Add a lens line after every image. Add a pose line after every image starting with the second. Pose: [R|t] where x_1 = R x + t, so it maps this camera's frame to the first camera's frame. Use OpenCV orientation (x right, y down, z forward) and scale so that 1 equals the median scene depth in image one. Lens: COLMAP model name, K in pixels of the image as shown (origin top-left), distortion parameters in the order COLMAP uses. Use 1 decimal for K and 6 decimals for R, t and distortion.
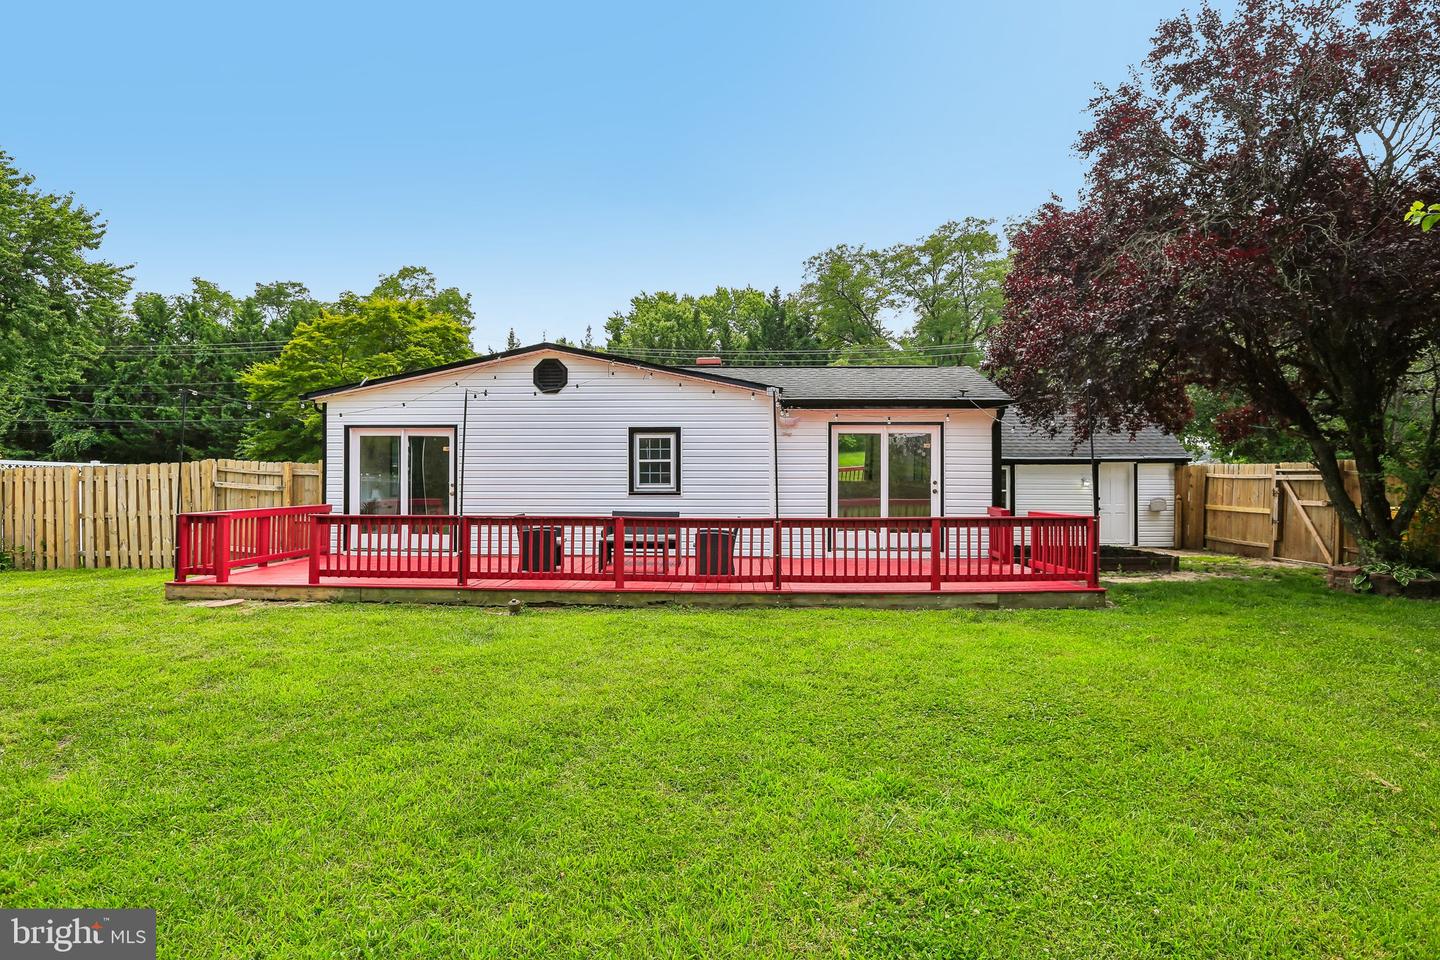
lens RADIAL K [[782.5, 0, 719.8], [0, 782.5, 490.3], [0, 0, 1]] dist [-0.005668, 0.000840]
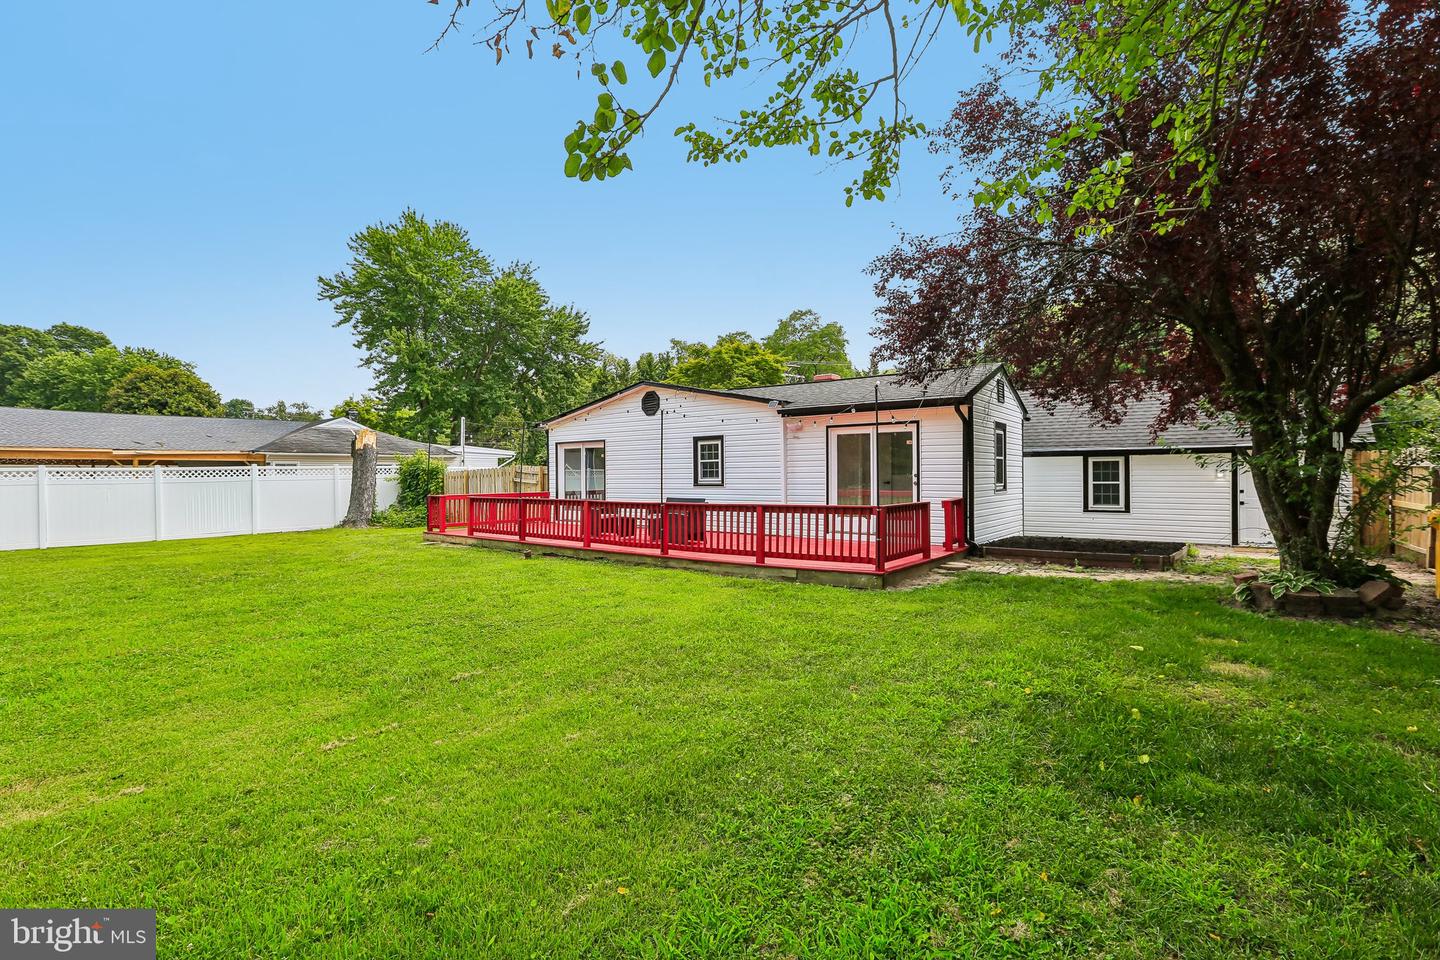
lens RADIAL K [[674.6, 0, 718.9], [0, 674.6, 472.9], [0, 0, 1]] dist [-0.005415, -0.000068]
pose [[0.811470, -0.010096, -0.584307, 0.606166], [0.001322, 0.999880, -0.015441, 0.001061], [0.584393, 0.011758, 0.811386, 0.068503]]
